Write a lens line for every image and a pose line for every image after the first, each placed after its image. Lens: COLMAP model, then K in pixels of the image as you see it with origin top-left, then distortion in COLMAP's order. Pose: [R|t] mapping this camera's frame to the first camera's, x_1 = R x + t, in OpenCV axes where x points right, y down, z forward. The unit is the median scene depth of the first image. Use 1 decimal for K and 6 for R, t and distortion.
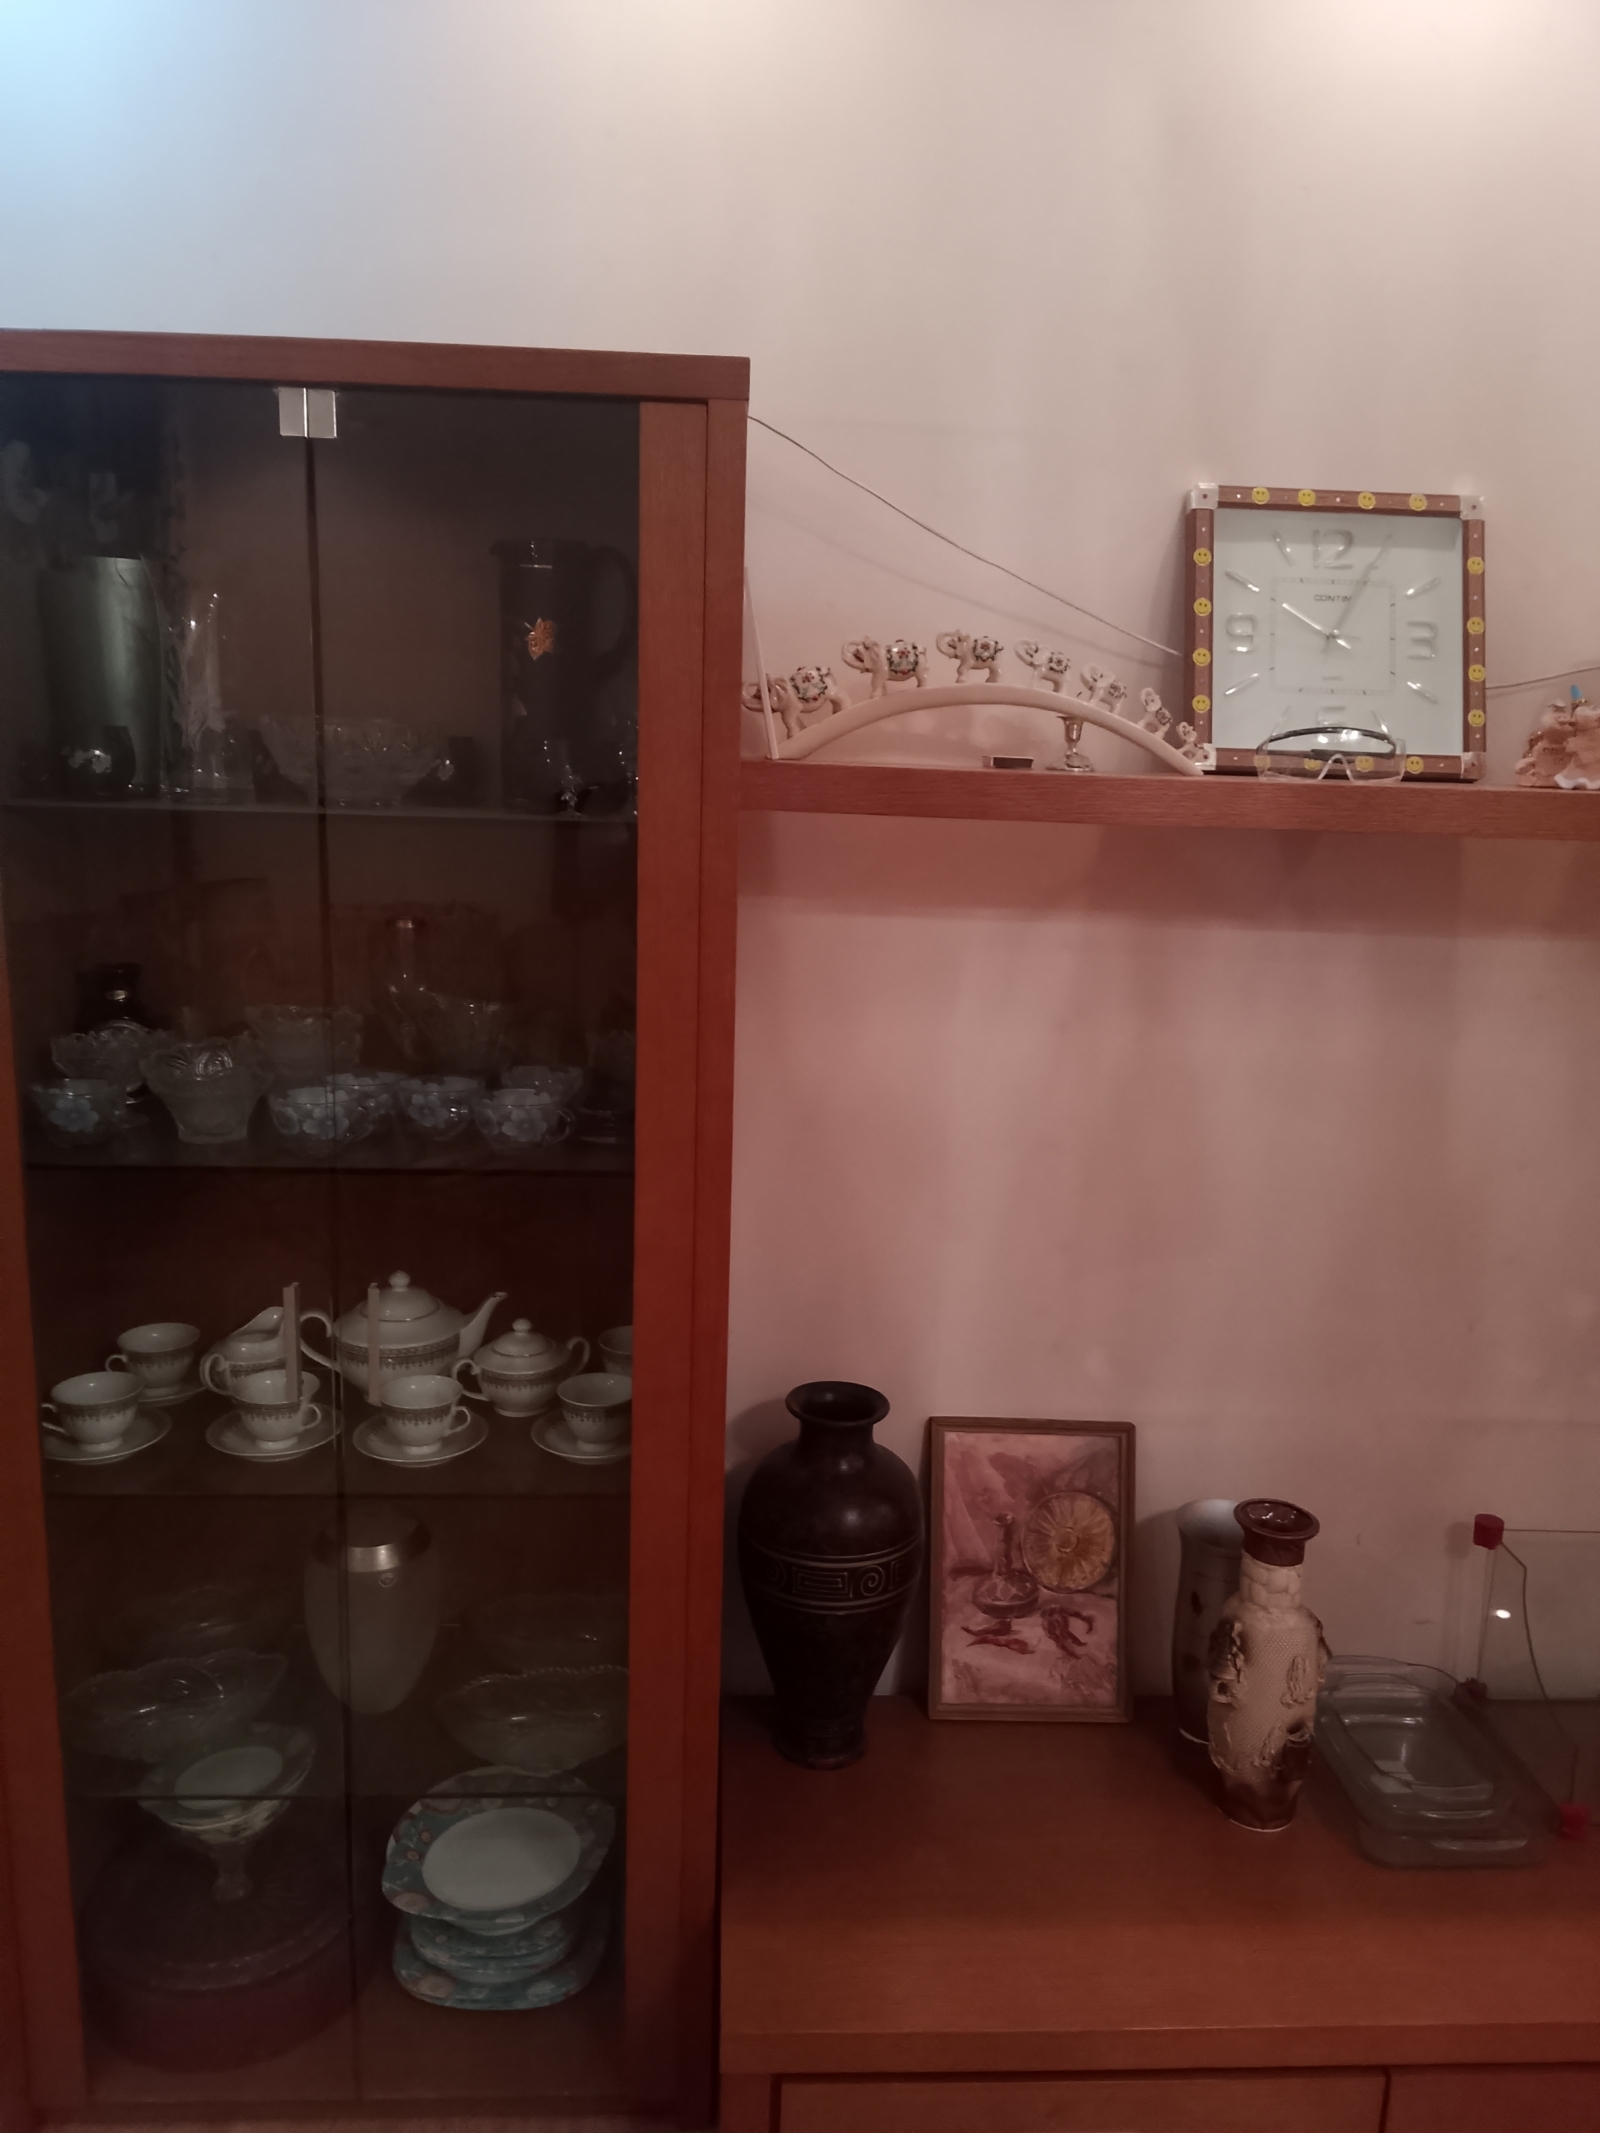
lens RADIAL K [[1566.5, 0, 798.5], [0, 1566.5, 1064.0], [0, 0, 1]] dist [0.033417, -0.062603]
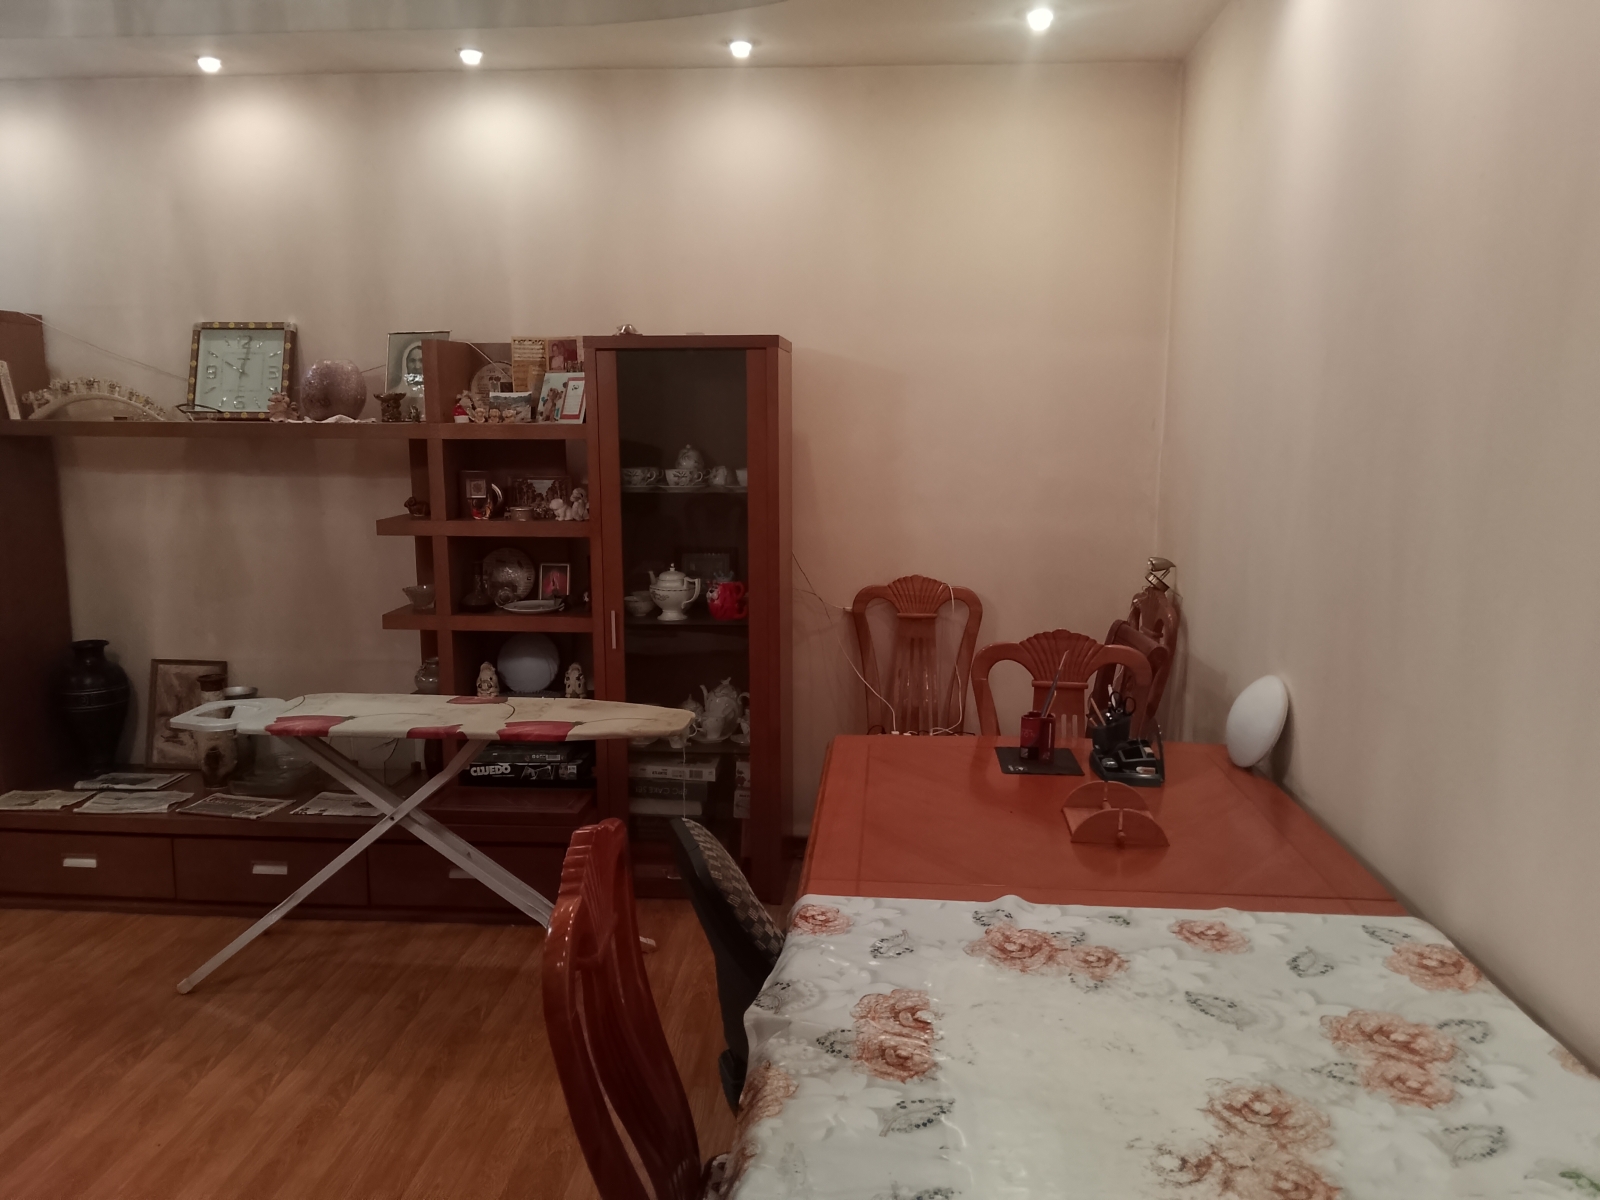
lens RADIAL K [[1175.1, 0, 800.5], [0, 1175.1, 588.9], [0, 0, 1]] dist [0.033417, -0.062603]
pose [[0.994589, -0.011489, -0.103251, 1.528556], [0.006596, 0.998845, -0.047603, 0.227479], [0.103679, 0.046664, 0.993516, -0.992293]]
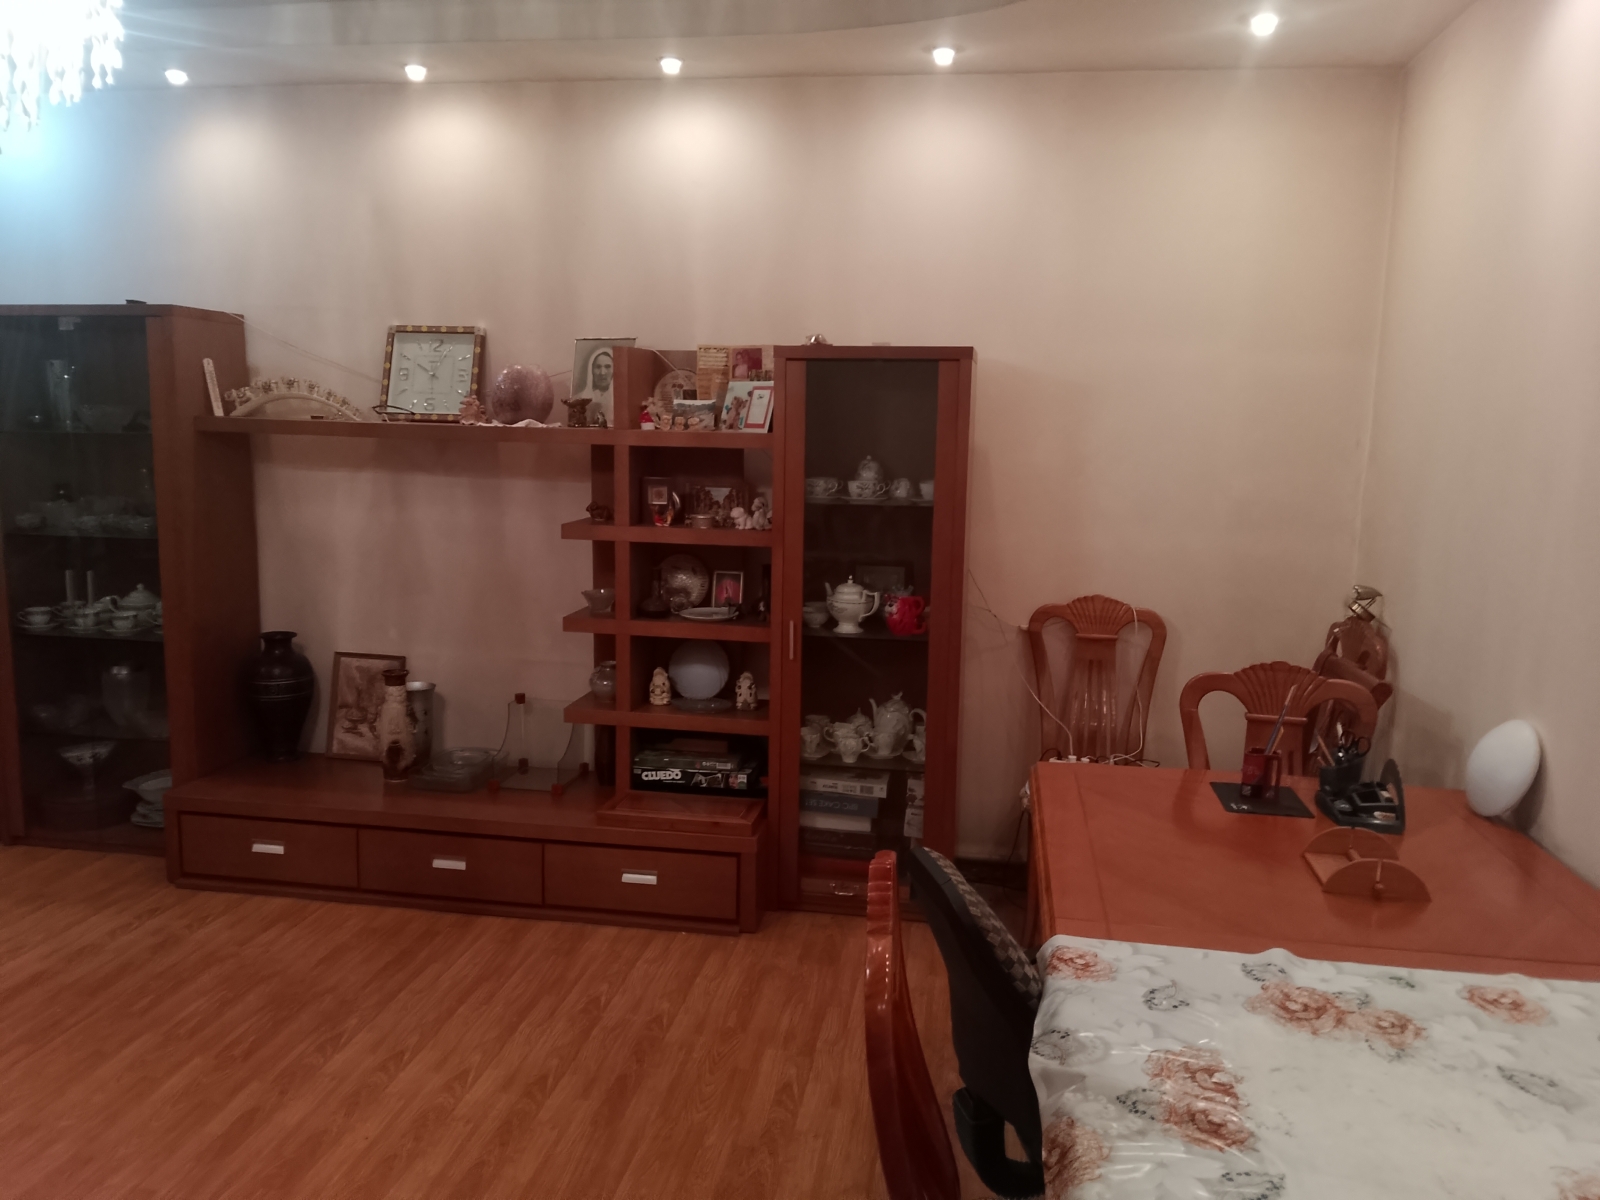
lens RADIAL K [[1175.1, 0, 793.5], [0, 1175.1, 590.8], [0, 0, 1]] dist [0.033417, -0.062603]
pose [[0.982269, 0.020877, -0.186310, 1.379449], [-0.030172, 0.998430, -0.047191, 0.209057], [0.185033, 0.051975, 0.981357, -0.988137]]
